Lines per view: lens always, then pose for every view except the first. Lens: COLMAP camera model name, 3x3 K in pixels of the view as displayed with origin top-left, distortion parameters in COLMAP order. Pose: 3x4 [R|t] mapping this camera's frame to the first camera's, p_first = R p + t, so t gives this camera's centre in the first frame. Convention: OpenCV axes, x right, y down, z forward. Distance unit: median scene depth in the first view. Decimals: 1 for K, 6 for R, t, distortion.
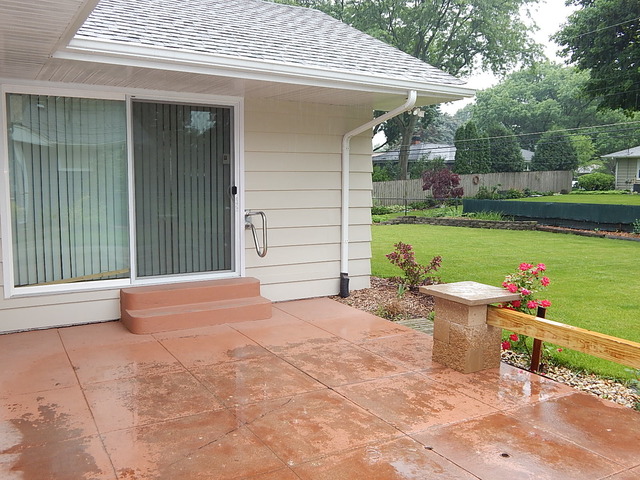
lens RADIAL K [[575.5, 0, 320.4], [0, 575.5, 241.3], [0, 0, 1]] dist [-0.014736, -0.004465]
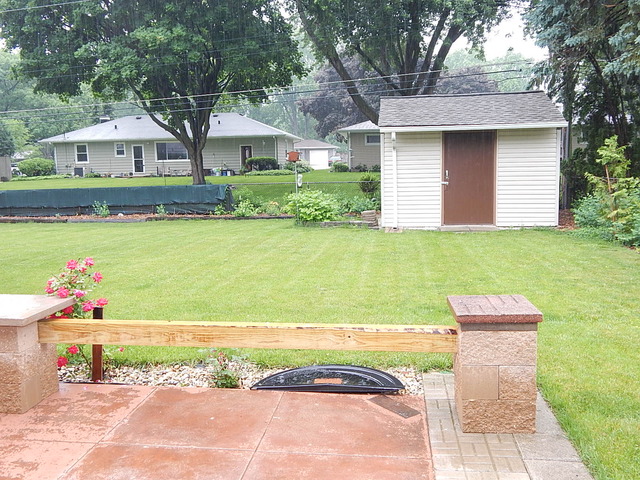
lens RADIAL K [[575.5, 0, 318.9], [0, 575.5, 236.8], [0, 0, 1]] dist [-0.014736, -0.004465]
pose [[0.608818, -0.128325, 0.782862, -0.075847], [0.115238, 0.990669, 0.072770, -0.015215], [-0.784896, 0.045912, 0.617925, 0.191714]]
